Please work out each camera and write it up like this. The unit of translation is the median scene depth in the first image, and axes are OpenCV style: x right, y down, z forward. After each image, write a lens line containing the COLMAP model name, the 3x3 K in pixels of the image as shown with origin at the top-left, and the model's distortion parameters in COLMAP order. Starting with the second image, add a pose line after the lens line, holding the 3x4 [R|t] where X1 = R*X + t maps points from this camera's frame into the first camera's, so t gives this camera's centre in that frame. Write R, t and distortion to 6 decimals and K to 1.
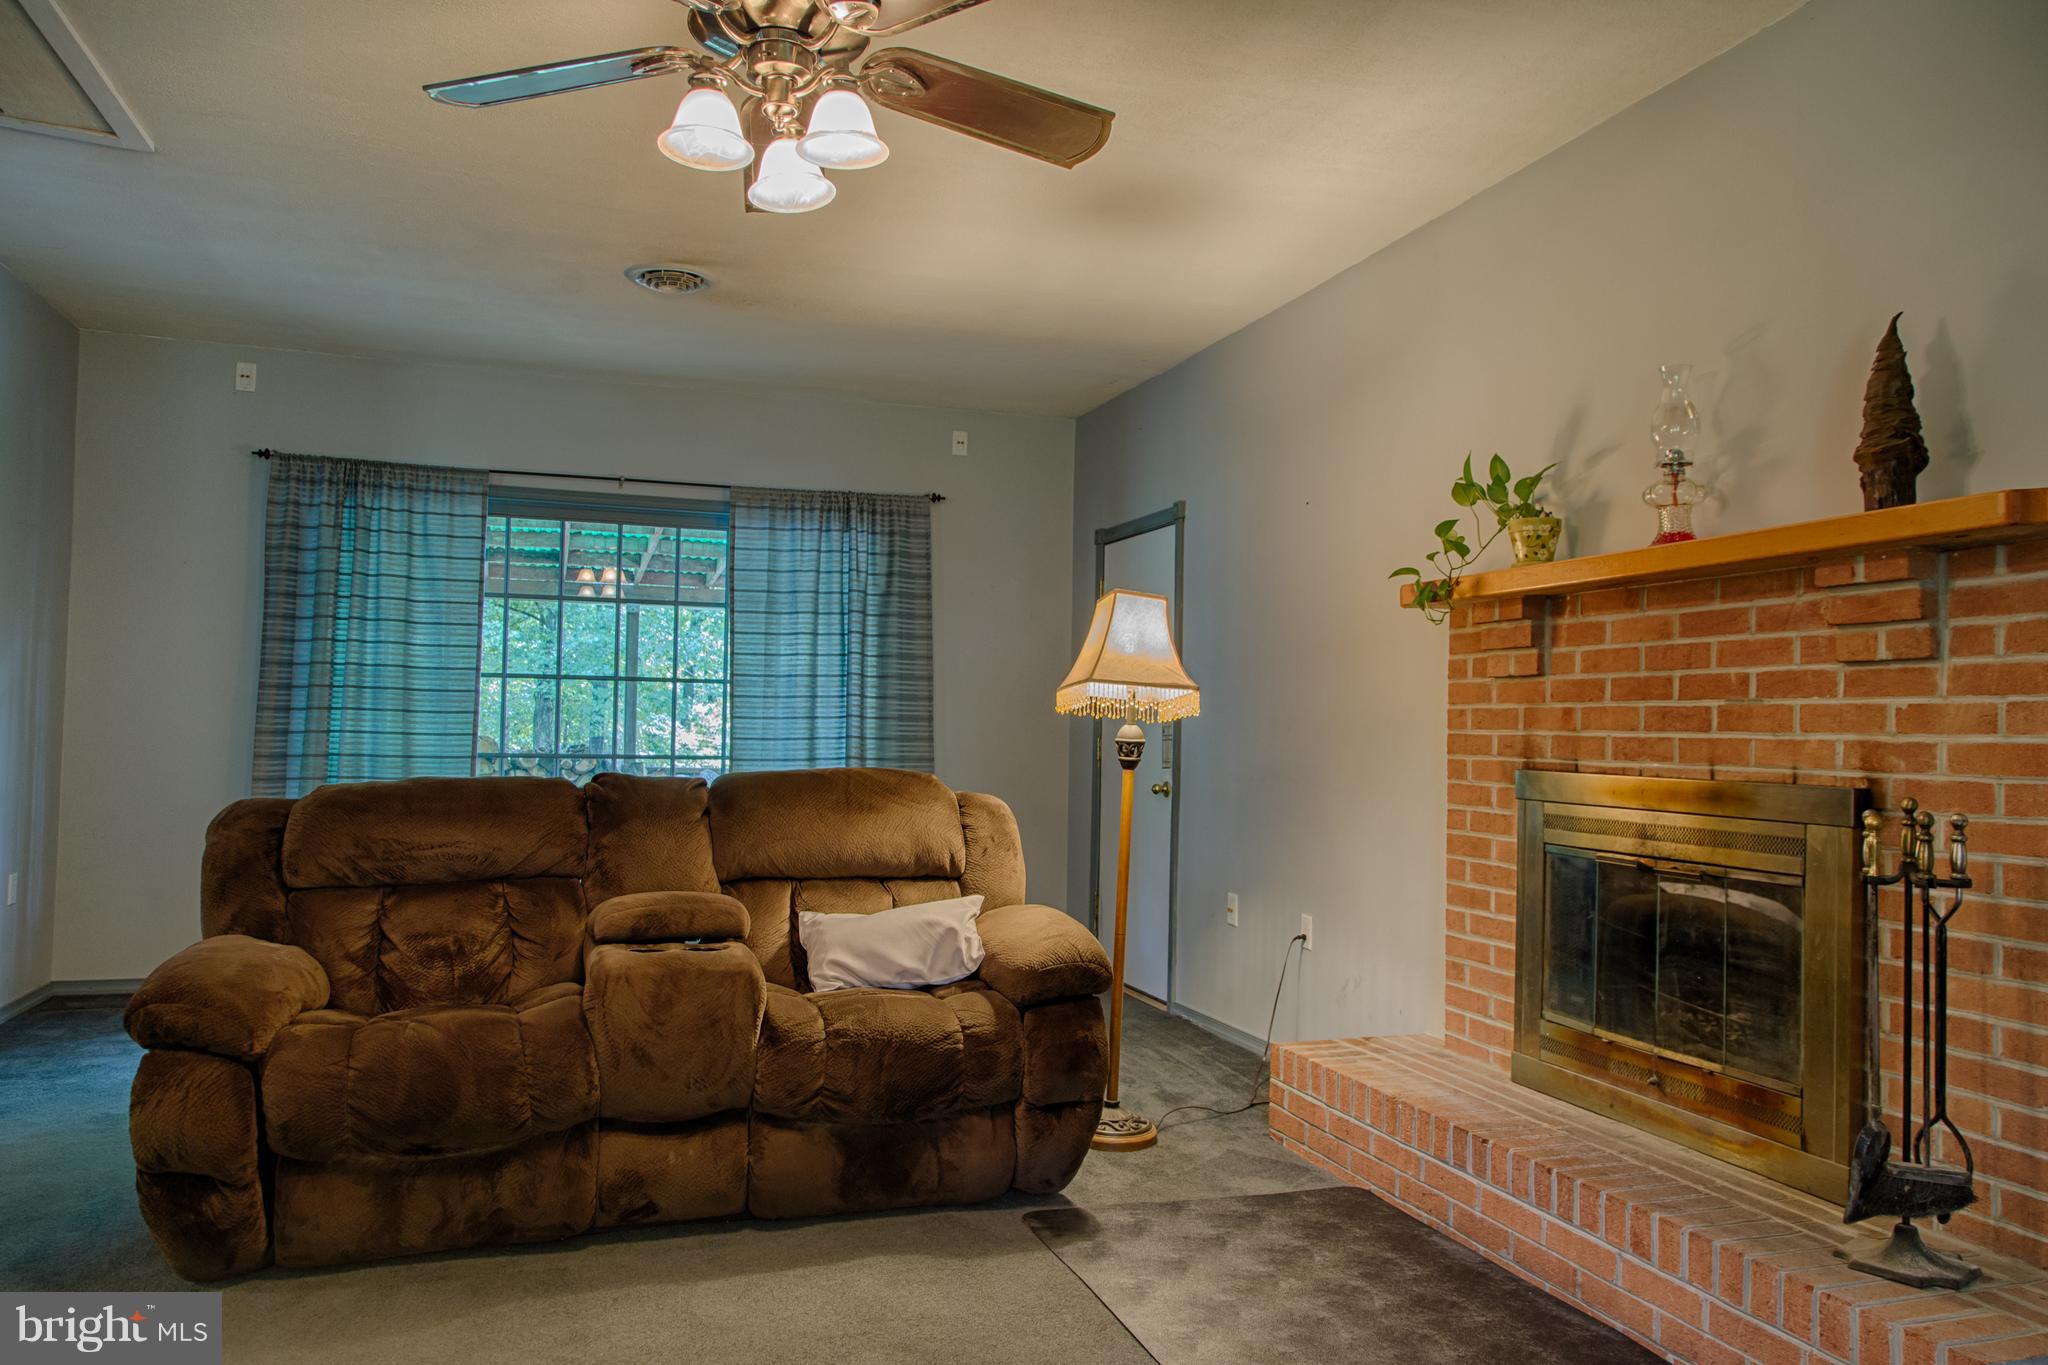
lens RADIAL K [[1413.3, 0, 1025.5], [0, 1413.3, 694.4], [0, 0, 1]] dist [0.000557, 0.000855]
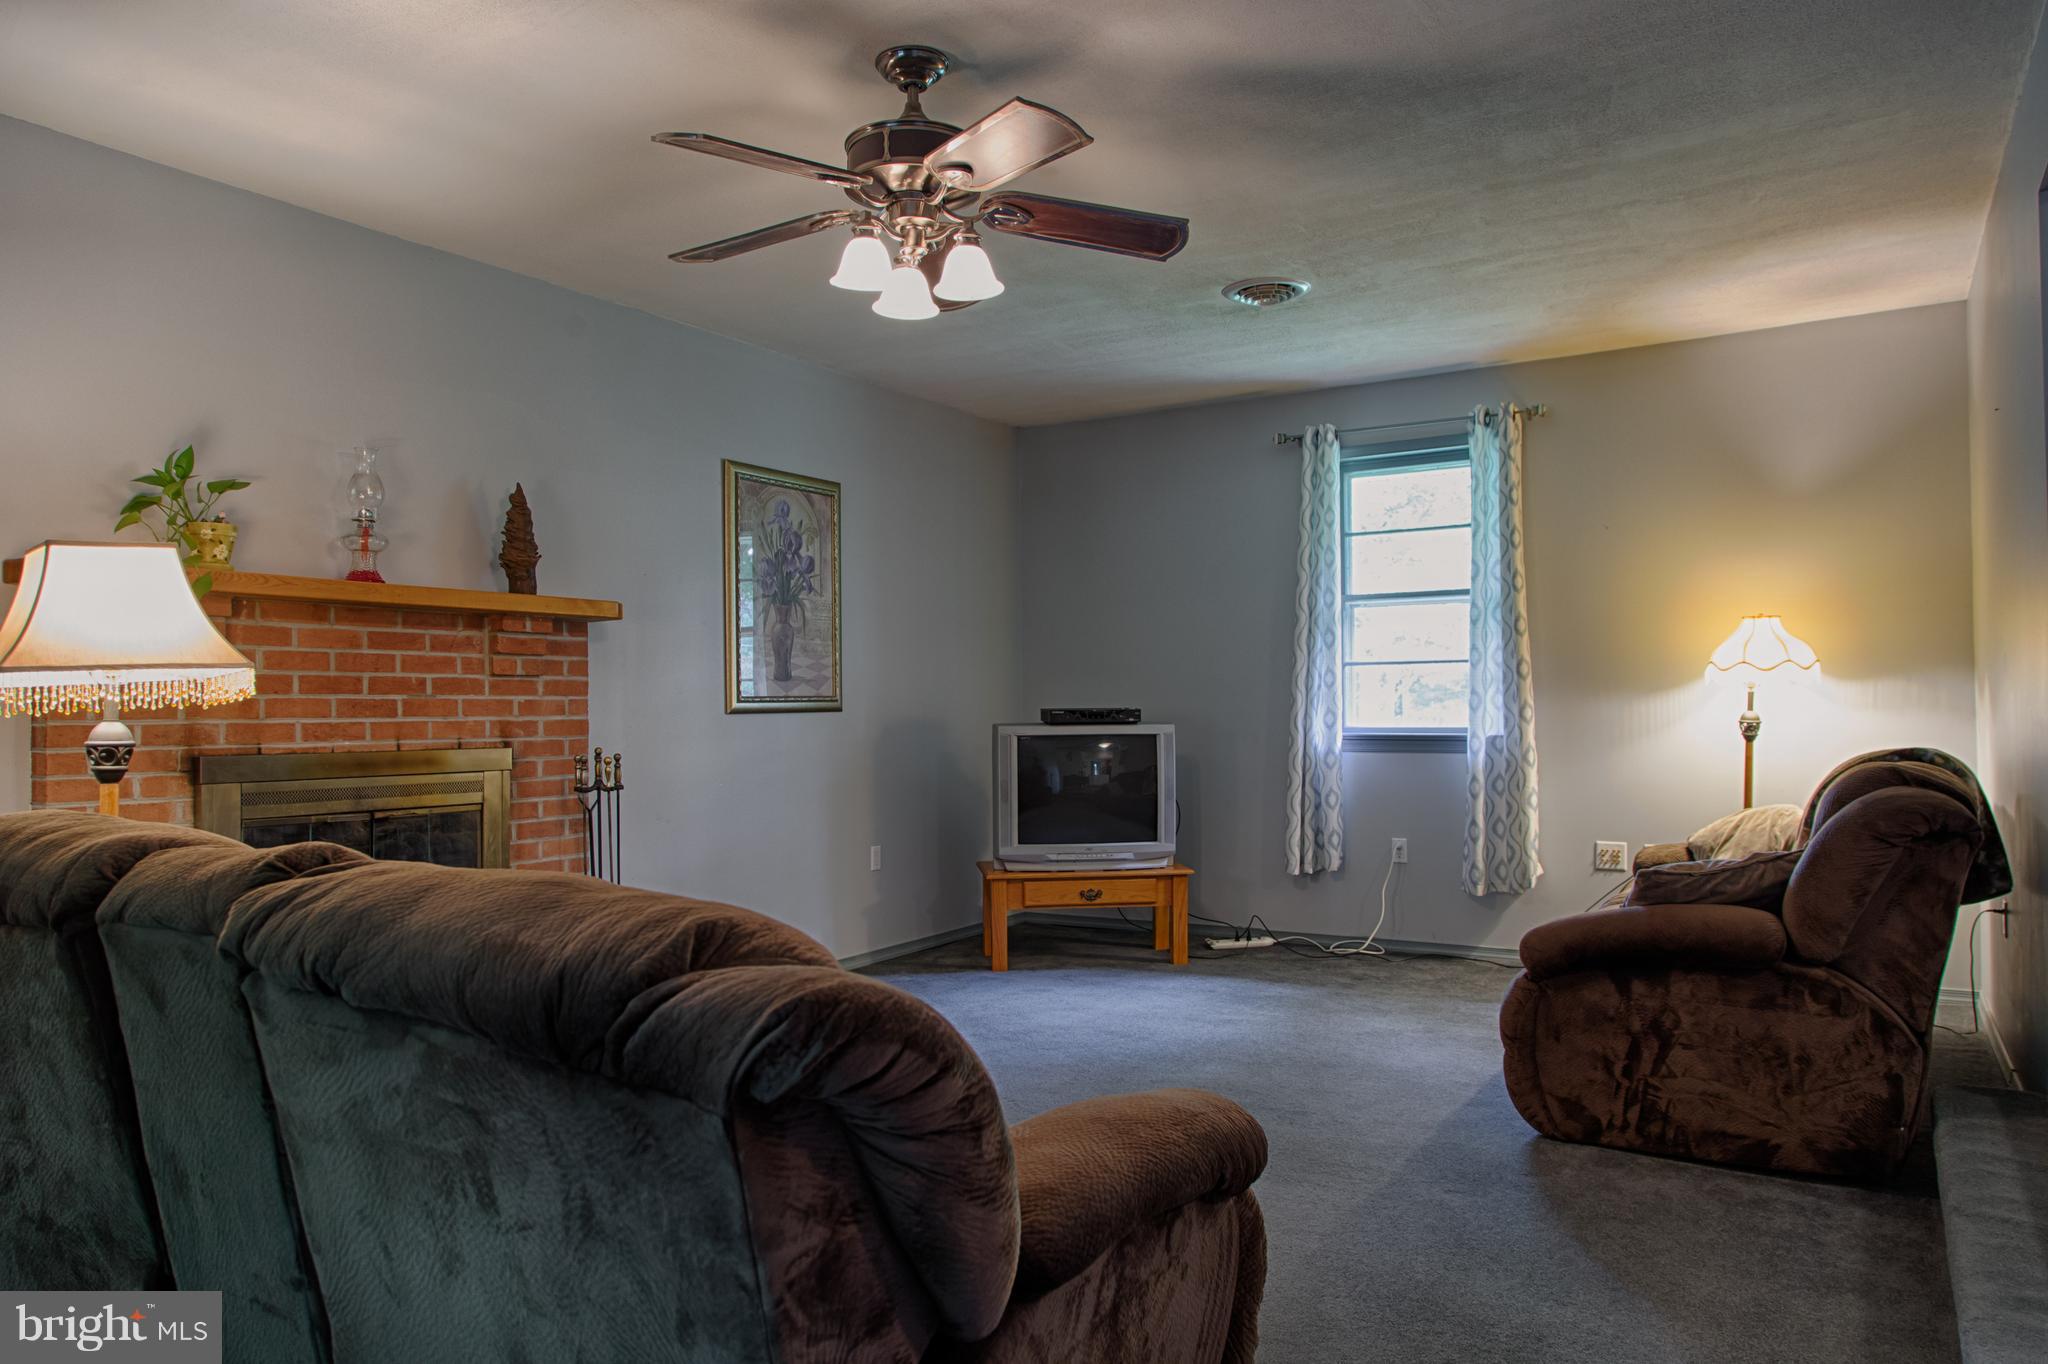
lens RADIAL K [[1355.7, 0, 1024.0], [0, 1355.7, 682.0], [0, 0, 1]] dist [0.004847, -0.001768]
pose [[-0.631602, 0.004076, 0.775282, -0.985596], [-0.021341, 0.999516, -0.022641, 0.008496], [-0.774999, -0.030846, -0.631209, 1.380726]]
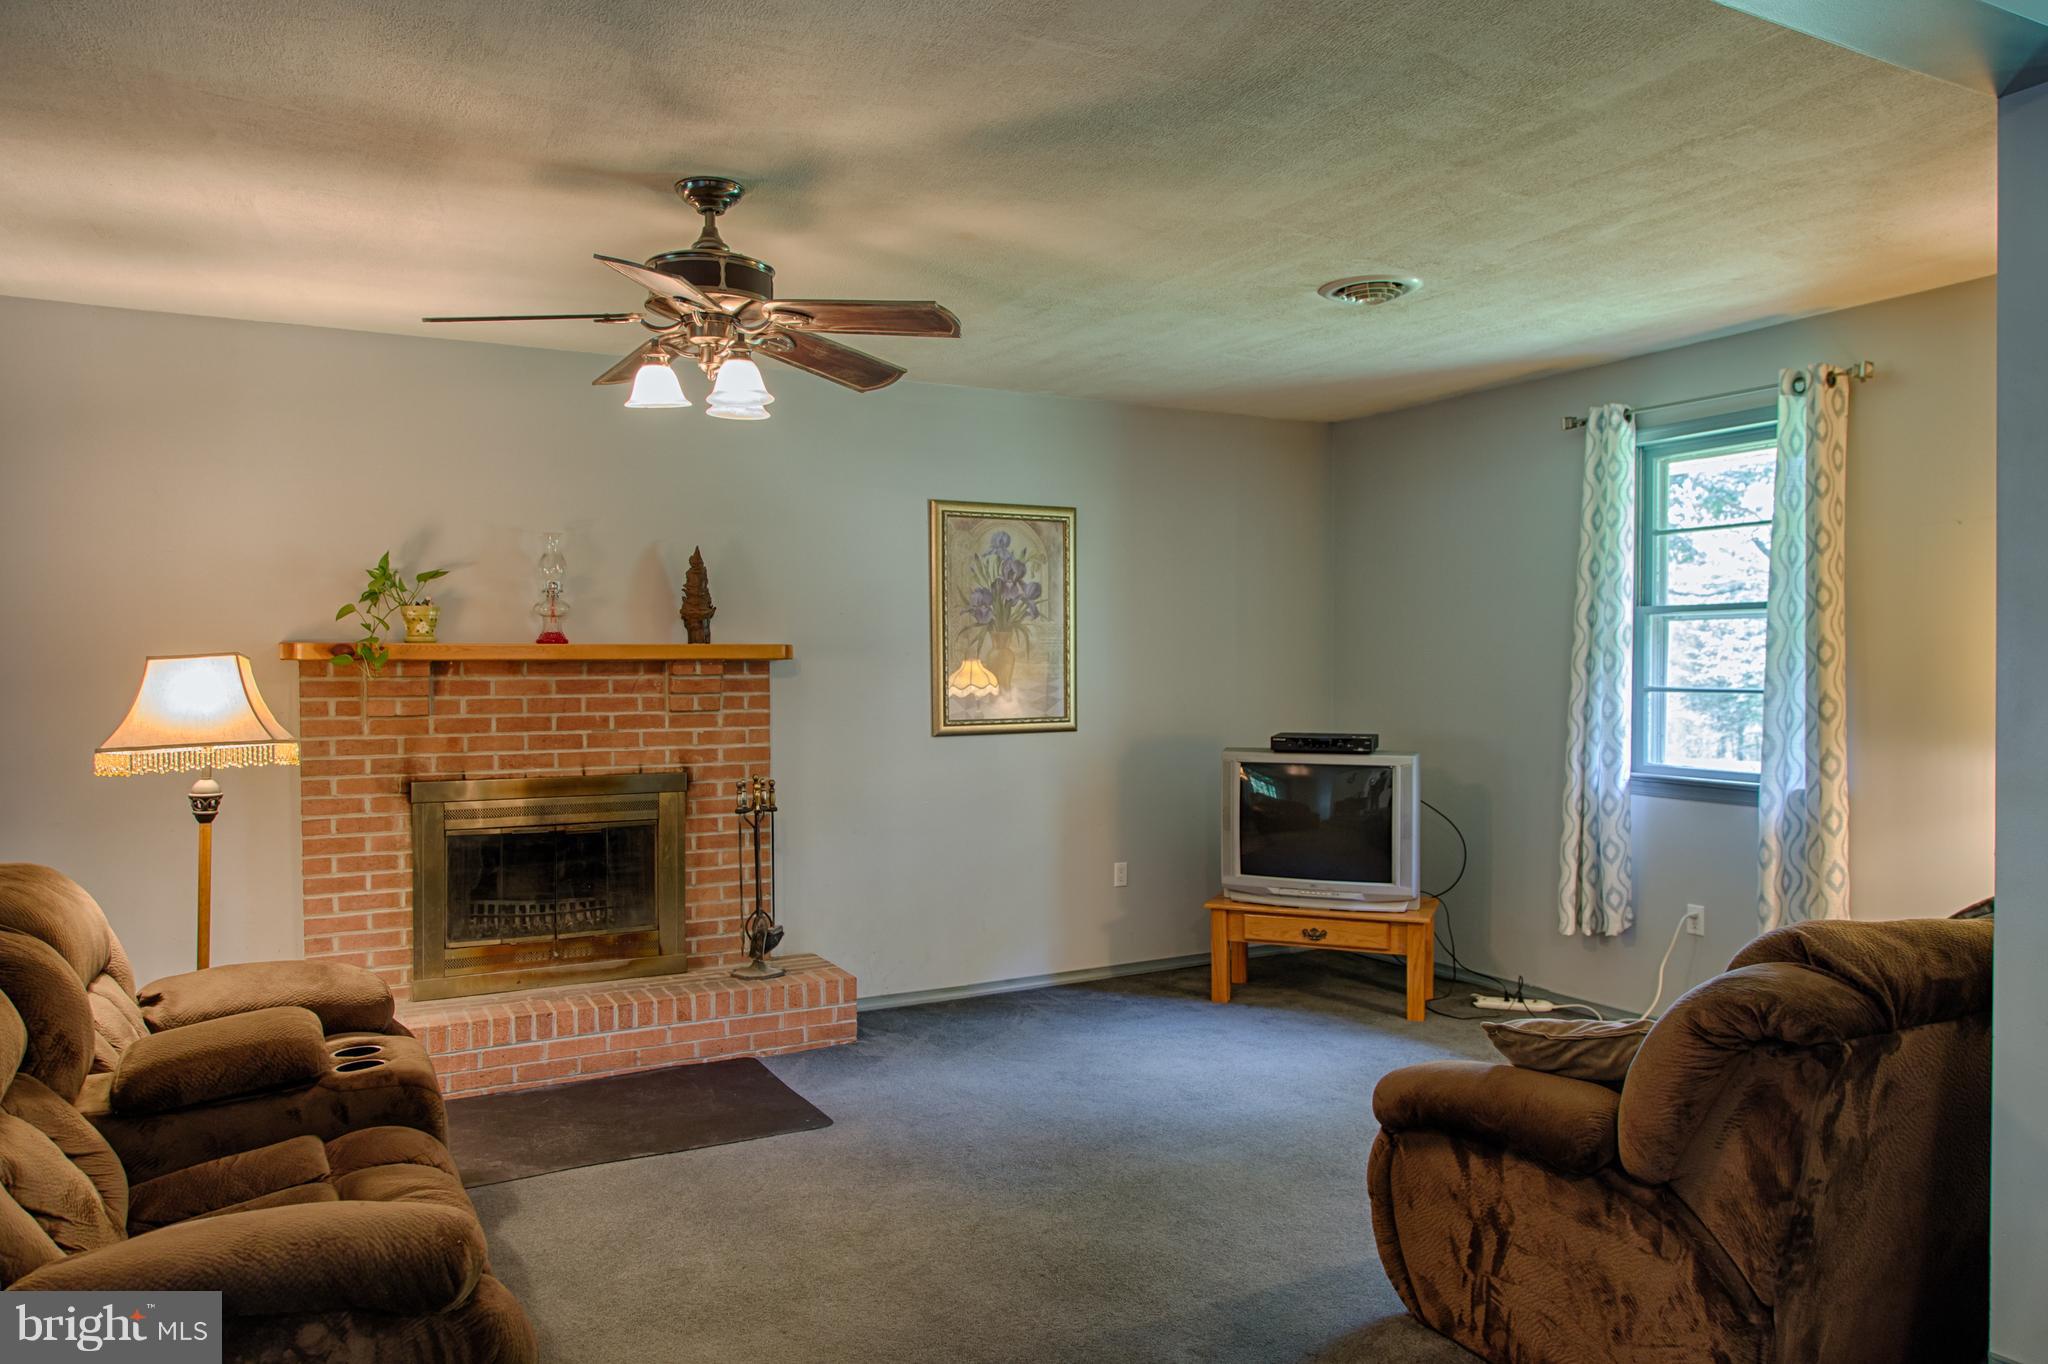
lens RADIAL K [[1355.7, 0, 1024.0], [0, 1355.7, 682.0], [0, 0, 1]] dist [0.004847, -0.001768]
pose [[-0.158466, -0.031651, 0.986857, -1.278802], [-0.024807, 0.999298, 0.028067, -0.118325], [-0.987053, -0.020033, -0.159140, 0.728353]]
